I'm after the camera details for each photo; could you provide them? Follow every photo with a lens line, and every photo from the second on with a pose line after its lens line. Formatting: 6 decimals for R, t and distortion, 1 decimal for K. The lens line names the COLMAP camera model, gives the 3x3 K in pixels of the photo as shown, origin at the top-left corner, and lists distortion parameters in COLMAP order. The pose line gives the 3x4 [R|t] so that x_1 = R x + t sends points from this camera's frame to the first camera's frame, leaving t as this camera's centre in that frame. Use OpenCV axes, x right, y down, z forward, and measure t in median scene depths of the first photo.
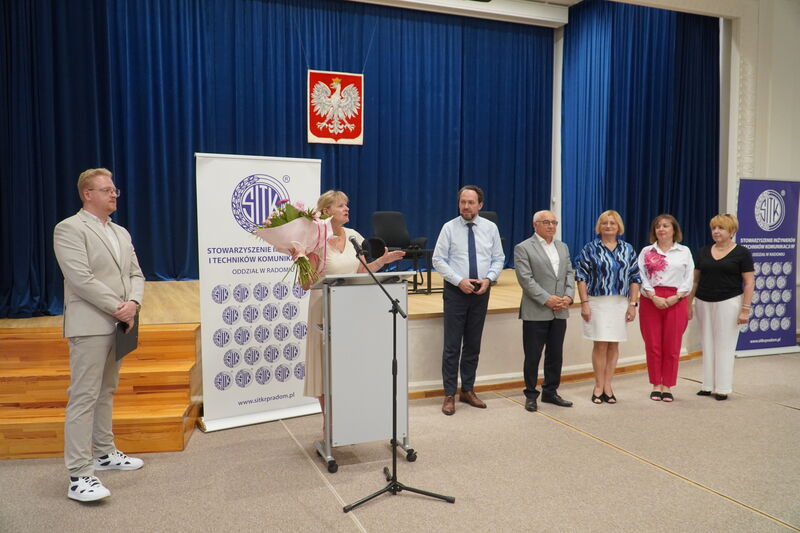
lens RADIAL K [[637.1, 0, 400.0], [0, 637.1, 266.5], [0, 0, 1]] dist [0.006434, -0.006832]
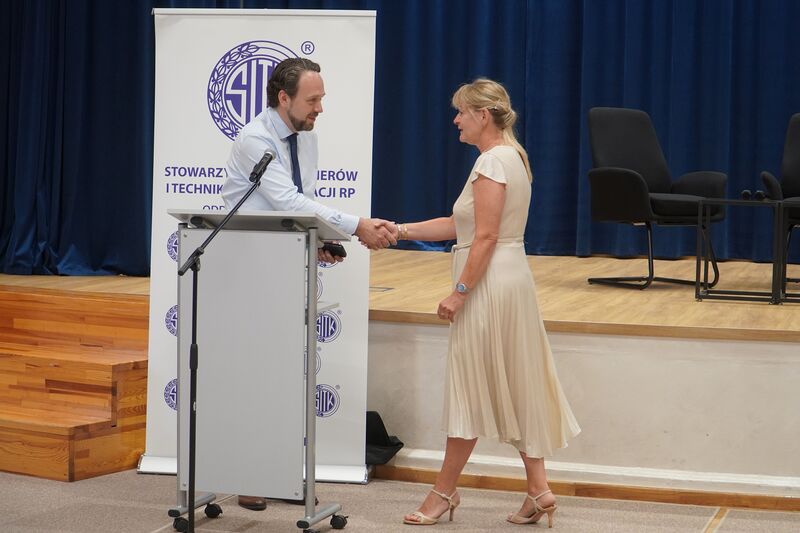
lens RADIAL K [[1942.3, 0, 449.4], [0, 1942.3, 266.5], [0, 0, 1]] dist [-0.279396, 0.164456]
pose [[0.804712, 0.064248, -0.590178, 0.951370], [-0.066130, 0.997641, 0.018435, 0.012874], [0.589970, 0.024194, 0.807063, -0.283616]]
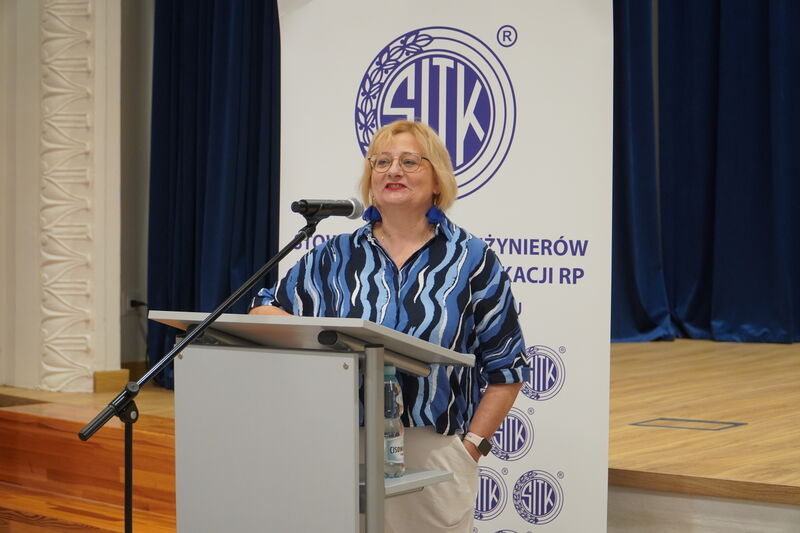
lens RADIAL K [[2487.8, 0, 400.0], [0, 2487.8, 266.5], [0, 0, 1]] dist [-0.590059, 1.106512]
pose [[0.561900, 0.041975, -0.826140, 0.893606], [-0.059697, 0.998165, 0.010112, -0.027710], [0.825048, 0.043636, 0.563375, 0.236933]]
